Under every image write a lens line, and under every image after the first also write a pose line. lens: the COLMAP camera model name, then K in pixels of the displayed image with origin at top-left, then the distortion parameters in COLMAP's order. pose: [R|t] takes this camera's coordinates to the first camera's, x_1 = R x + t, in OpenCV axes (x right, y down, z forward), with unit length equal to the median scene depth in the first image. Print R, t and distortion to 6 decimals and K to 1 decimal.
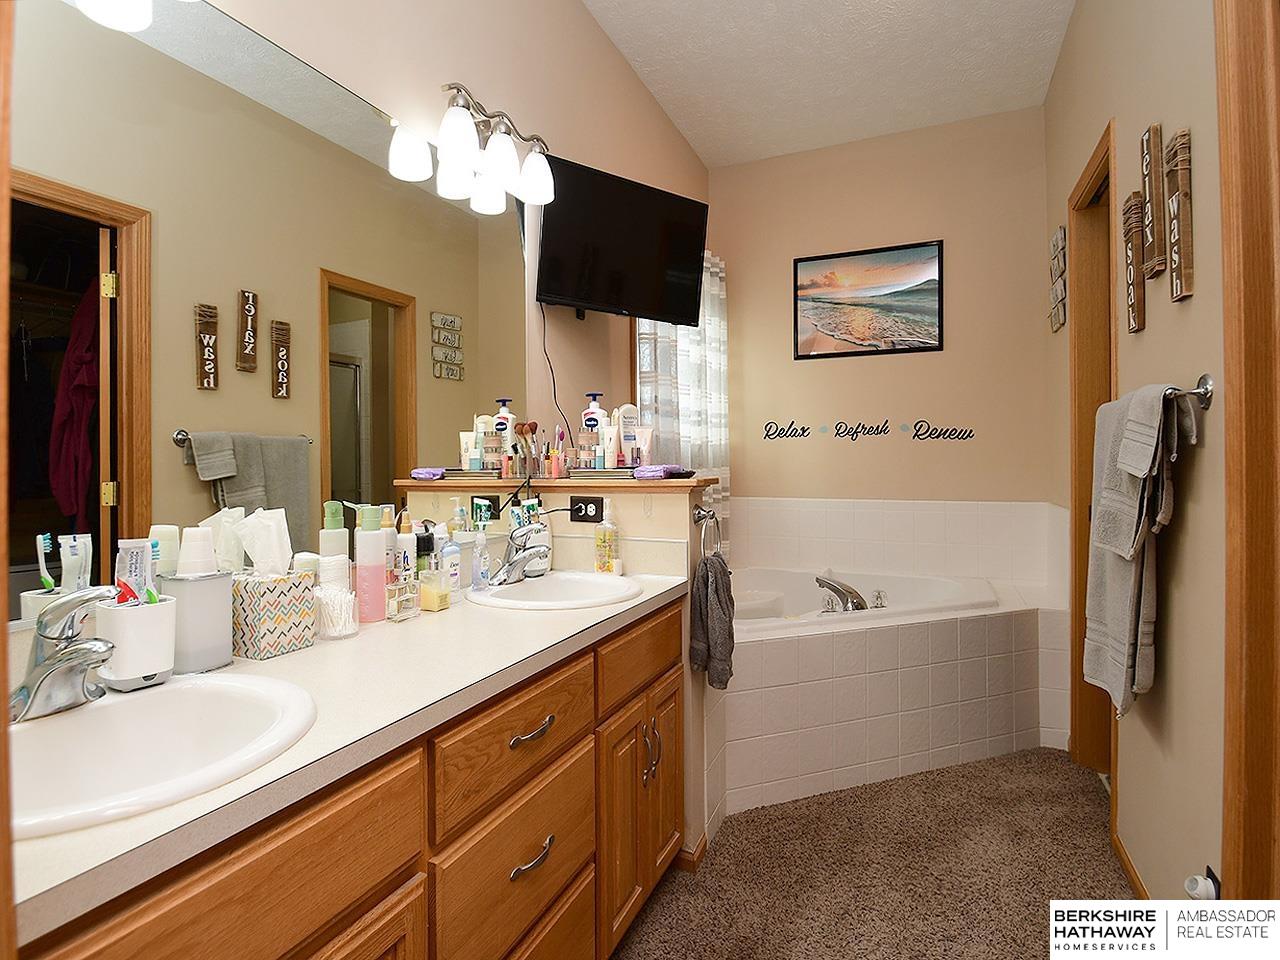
lens RADIAL K [[631.3, 0, 635.9], [0, 631.3, 470.2], [0, 0, 1]] dist [0.002190, 0.001006]
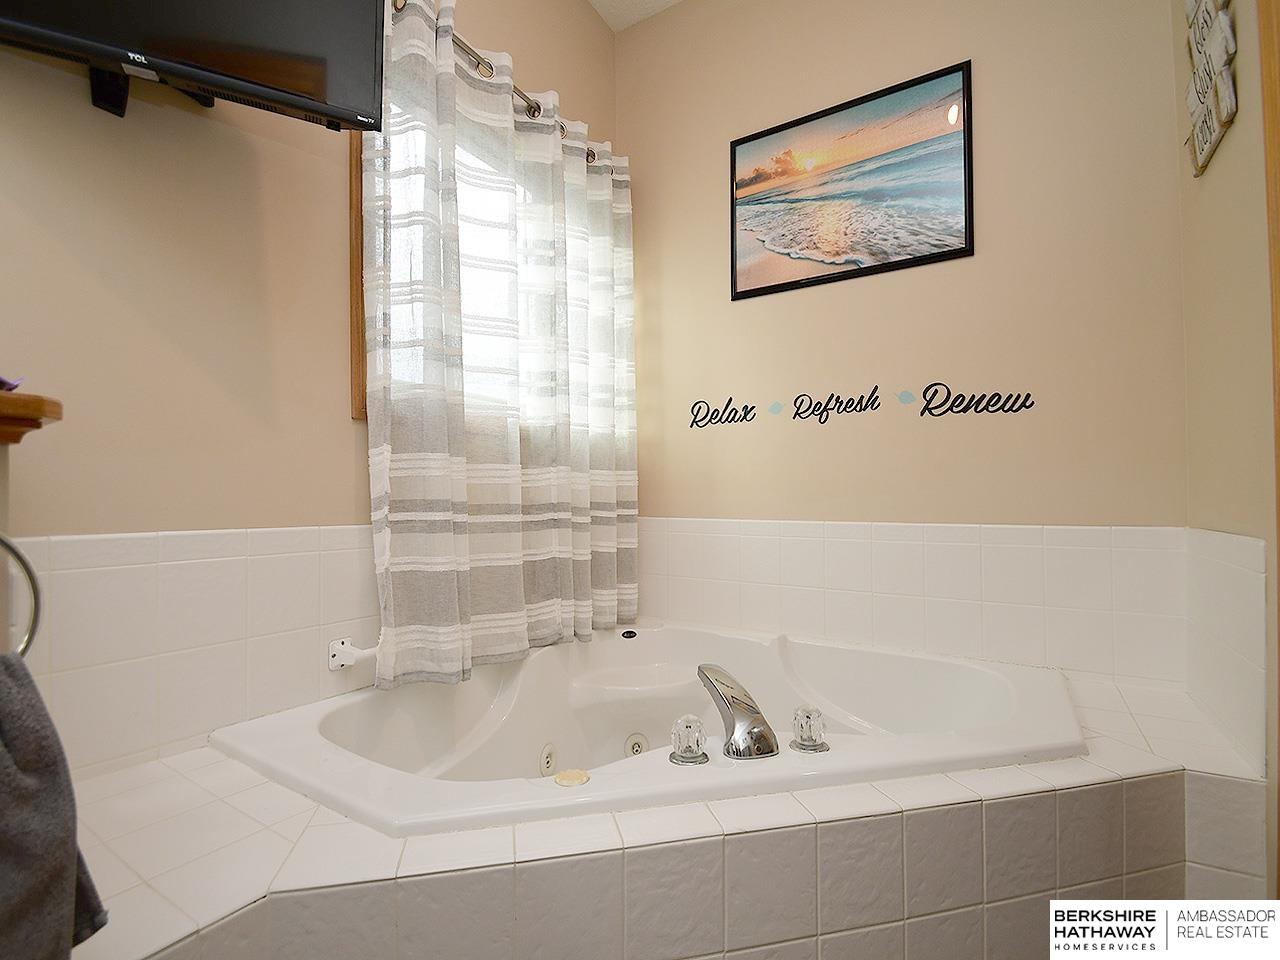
lens RADIAL K [[585.6, 0, 644.9], [0, 585.6, 487.3], [0, 0, 1]] dist [-0.001474, -0.001255]
pose [[0.992225, 0.005569, -0.124330, 0.248087], [-0.009358, 0.999509, -0.029912, 0.032189], [0.124103, 0.030842, 0.991790, 0.430428]]
